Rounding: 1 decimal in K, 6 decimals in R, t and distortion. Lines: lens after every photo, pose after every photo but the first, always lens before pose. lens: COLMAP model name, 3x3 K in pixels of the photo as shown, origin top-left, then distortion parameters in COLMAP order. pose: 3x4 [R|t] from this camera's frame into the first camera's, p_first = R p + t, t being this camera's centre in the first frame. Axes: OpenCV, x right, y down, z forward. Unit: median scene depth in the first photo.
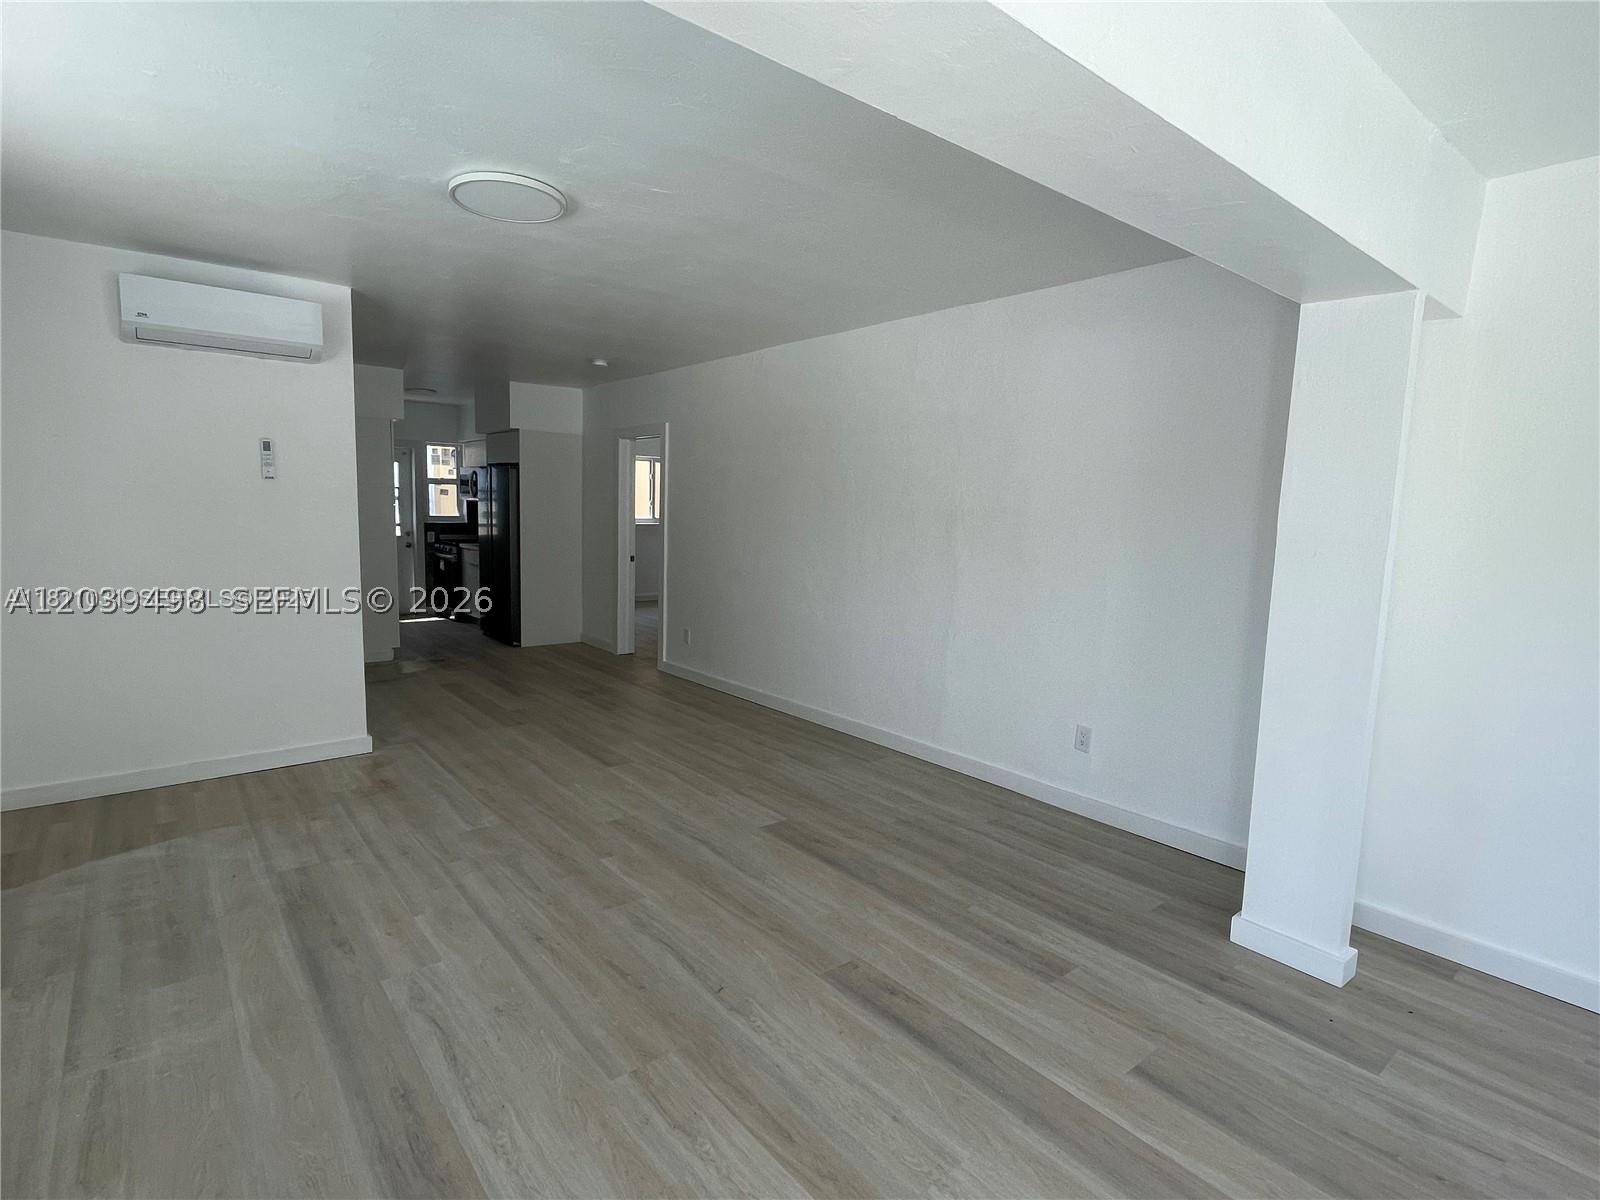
lens RADIAL K [[813.9, 0, 800.0], [0, 813.9, 600.0], [0, 0, 1]] dist [0.000679, -0.000075]
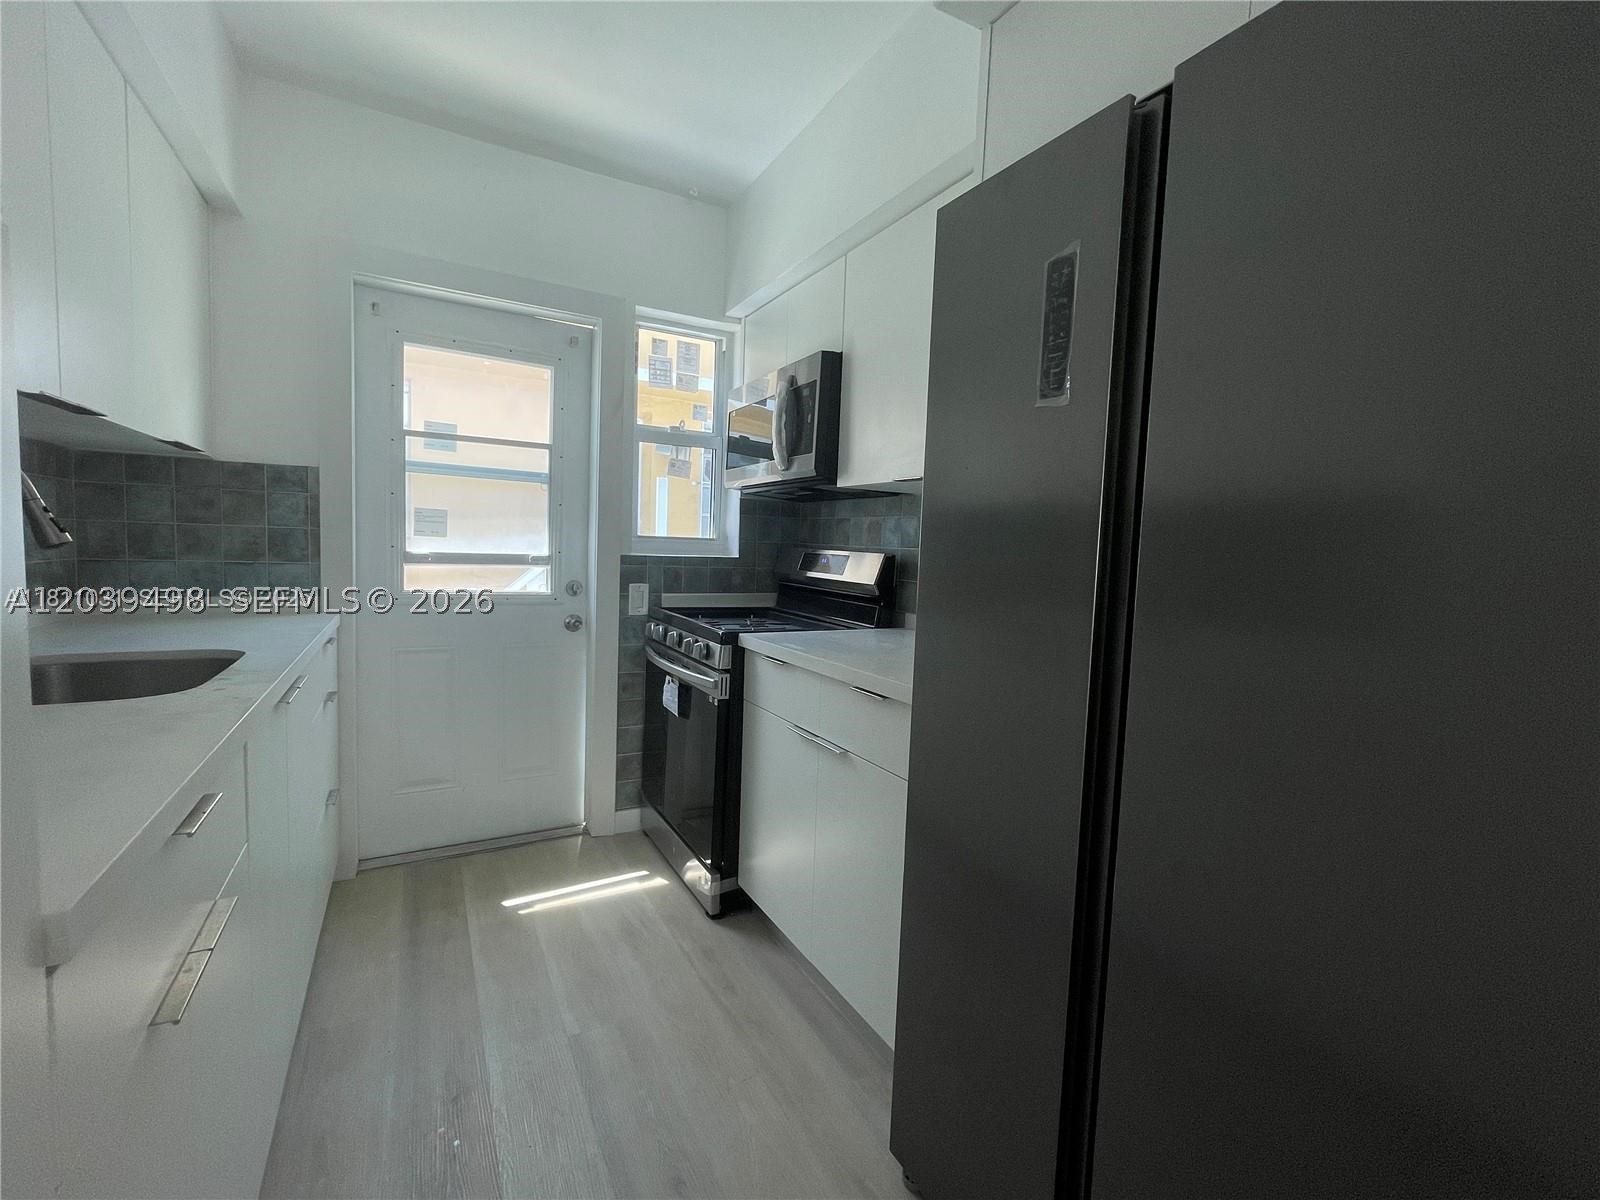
lens RADIAL K [[703.6, 0, 800.0], [0, 703.6, 600.0], [0, 0, 1]] dist [0.001197, -0.000013]
pose [[0.983680, 0.025471, -0.178112, -0.916044], [-0.033922, 0.998430, -0.044567, -0.180884], [0.176698, 0.049882, 0.983000, 1.982620]]
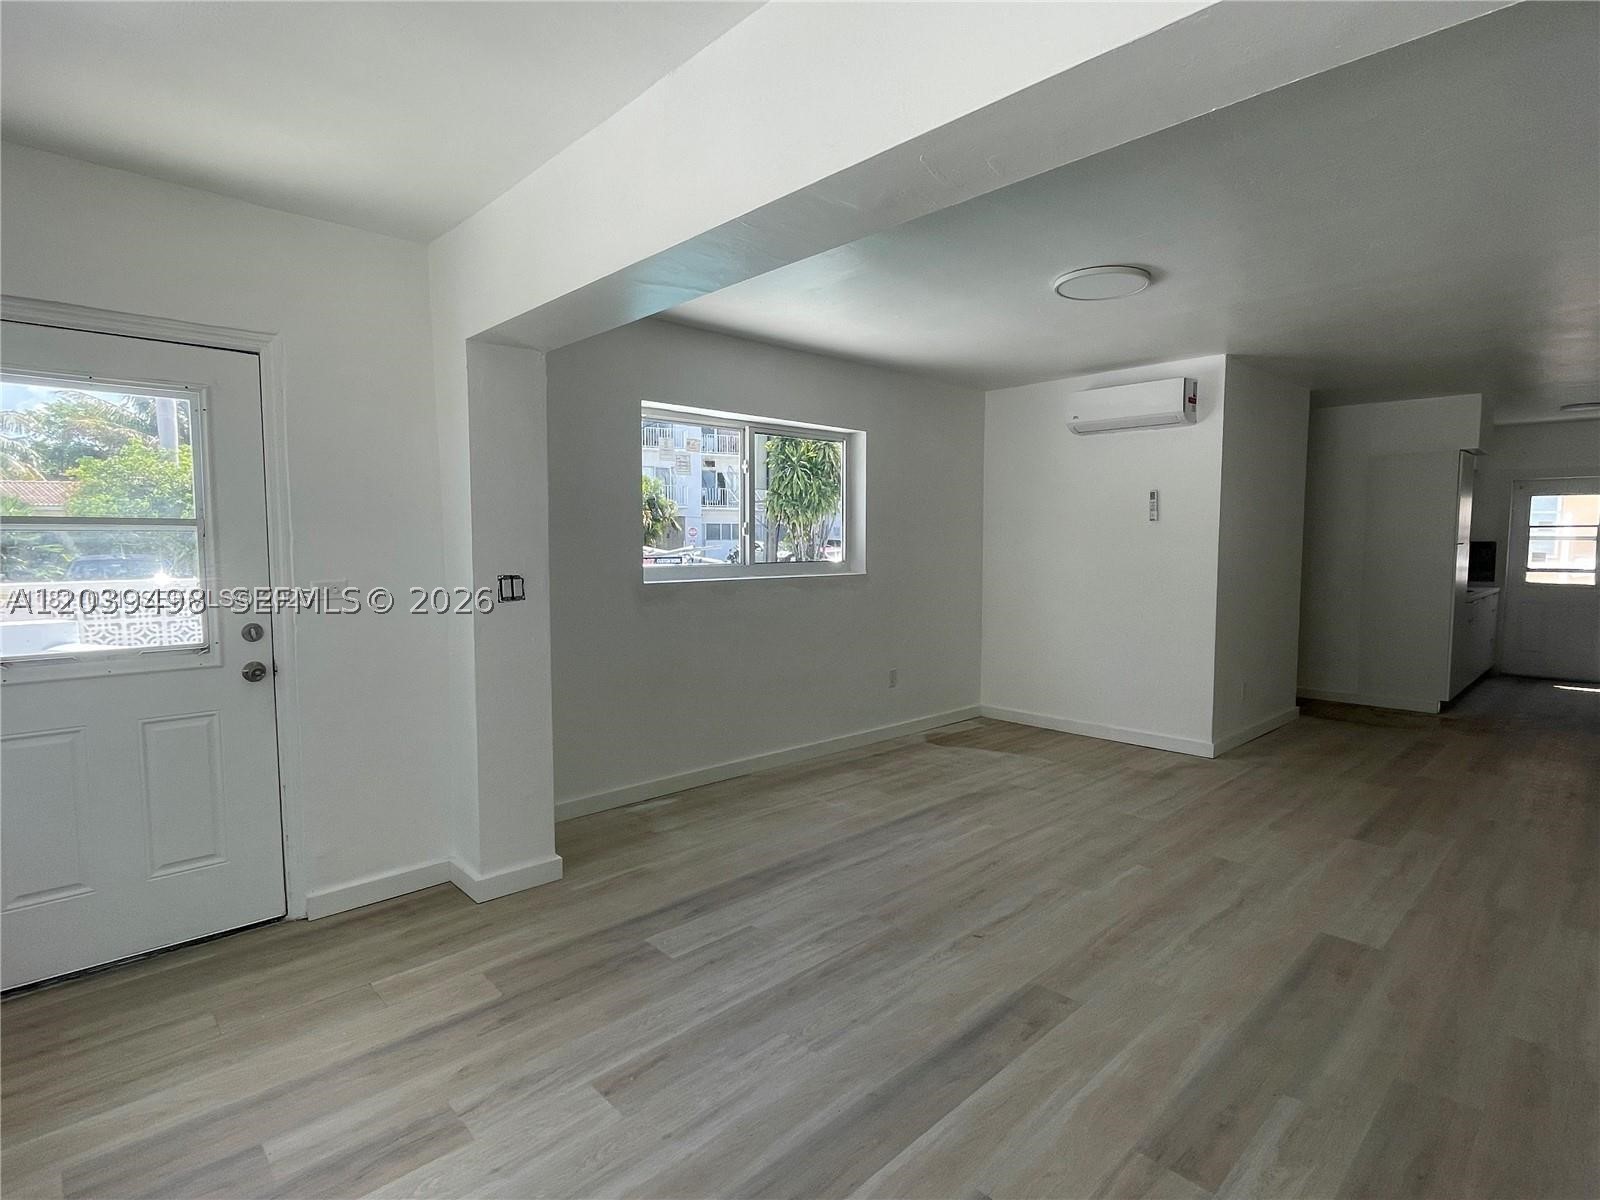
lens RADIAL K [[813.9, 0, 800.0], [0, 813.9, 600.0], [0, 0, 1]] dist [0.000679, -0.000075]
pose [[0.079605, 0.051211, -0.995510, 0.683332], [-0.117193, 0.992235, 0.041671, -0.012973], [0.989914, 0.113349, 0.084989, 0.398068]]
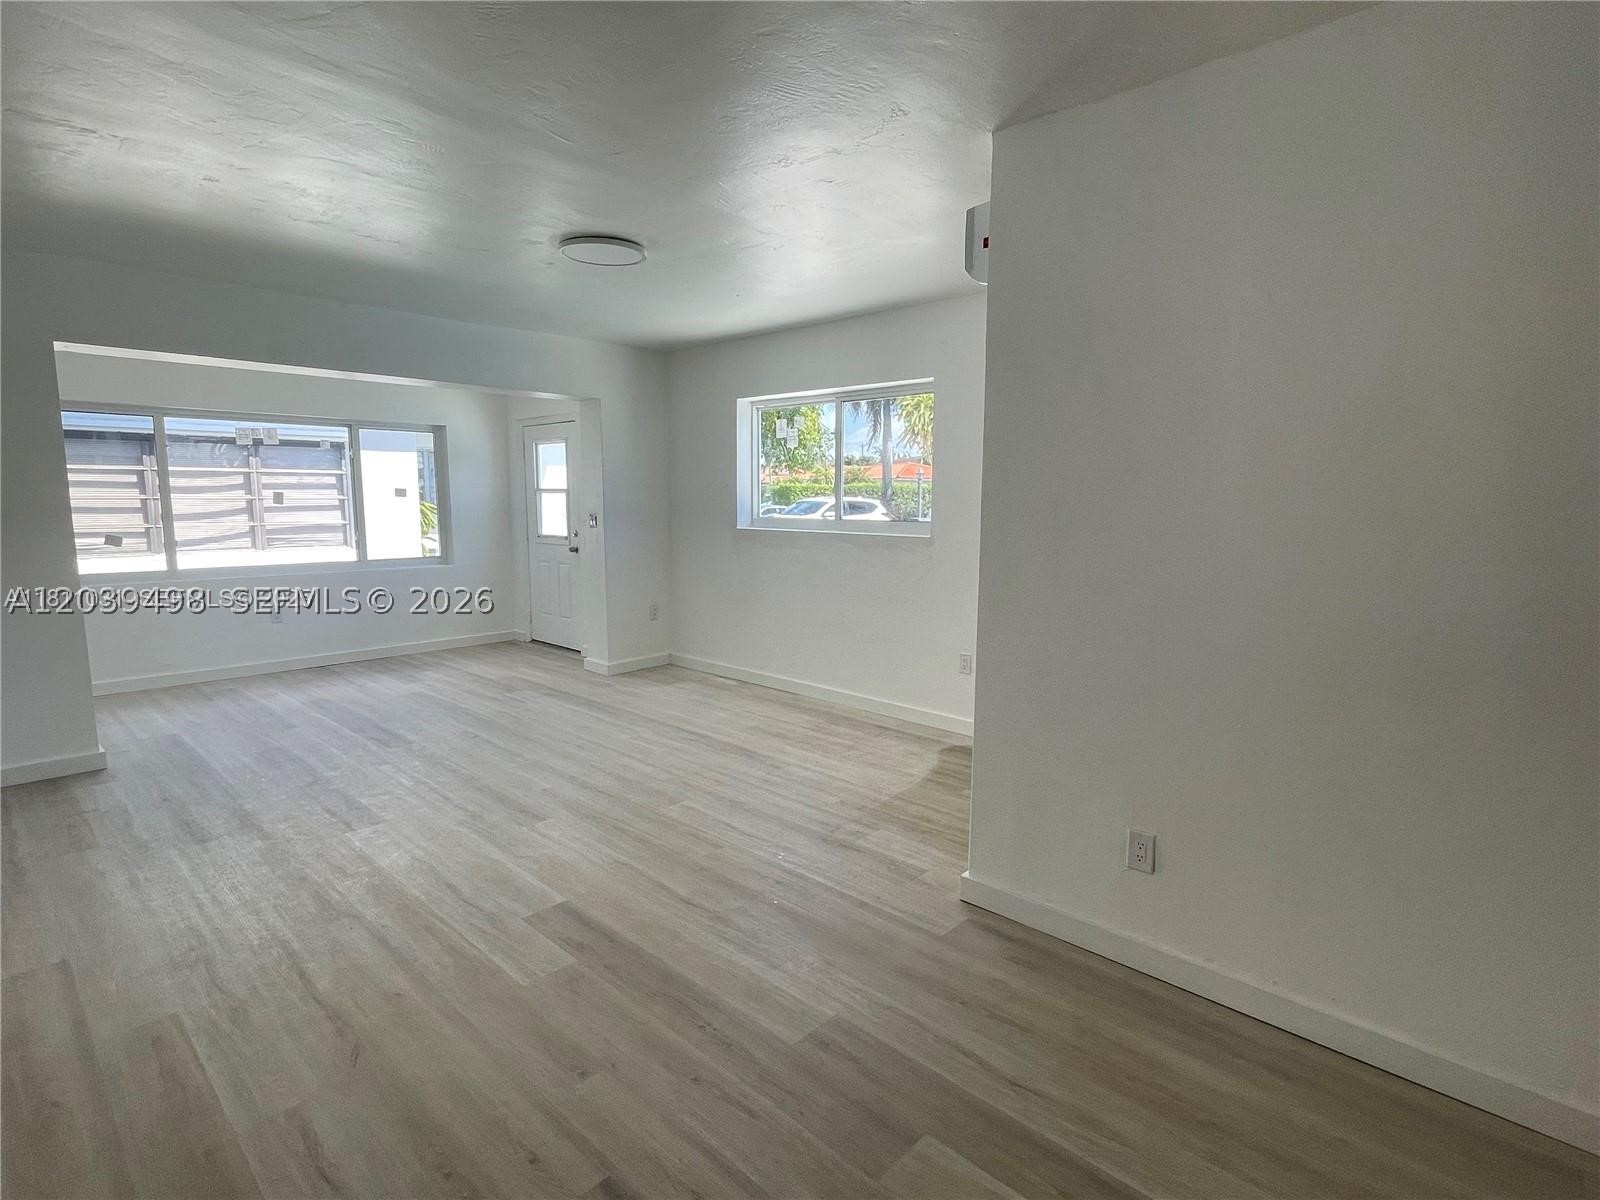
lens RADIAL K [[813.9, 0, 800.0], [0, 813.9, 600.0], [0, 0, 1]] dist [0.000679, -0.000075]
pose [[-0.990967, -0.011554, -0.133606, -0.404250], [-0.043420, 0.970258, 0.238147, -0.223492], [0.126880, 0.241797, -0.961996, 1.933884]]
